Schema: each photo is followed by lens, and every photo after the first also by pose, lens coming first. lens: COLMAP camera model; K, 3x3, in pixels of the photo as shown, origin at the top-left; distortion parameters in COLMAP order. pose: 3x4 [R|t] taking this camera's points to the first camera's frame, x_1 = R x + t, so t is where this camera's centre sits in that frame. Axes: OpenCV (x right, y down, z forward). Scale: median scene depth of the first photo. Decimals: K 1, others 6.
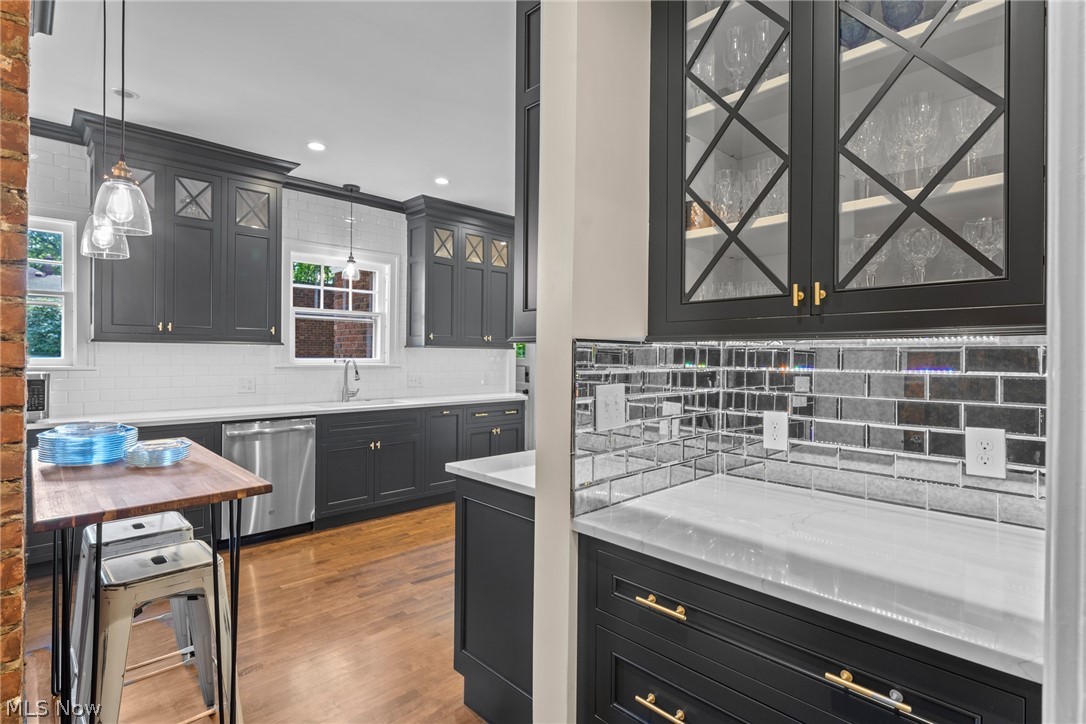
lens RADIAL K [[551.4, 0, 552.4], [0, 551.4, 362.6], [0, 0, 1]] dist [0.003780, 0.000180]
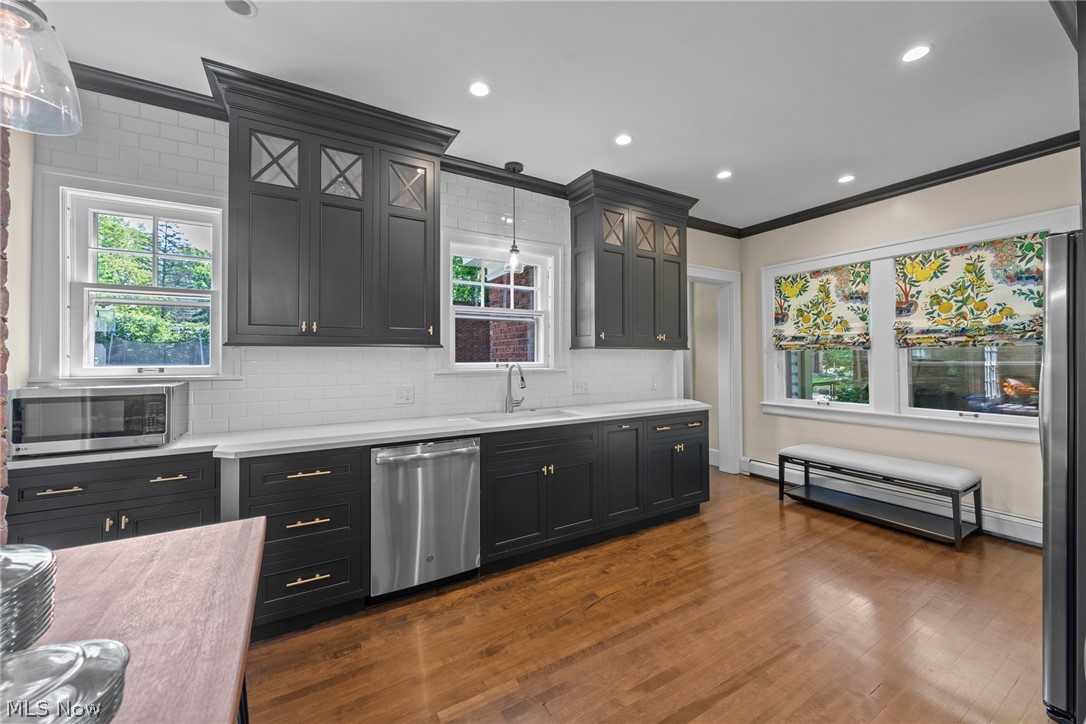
lens RADIAL K [[428.9, 0, 543.2], [0, 428.9, 360.0], [0, 0, 1]] dist [0.002913, -0.000390]
pose [[0.972811, -0.012535, -0.231263, -0.166429], [0.010266, 0.999887, -0.011014, -0.003683], [0.231374, 0.008340, 0.972829, 0.354706]]
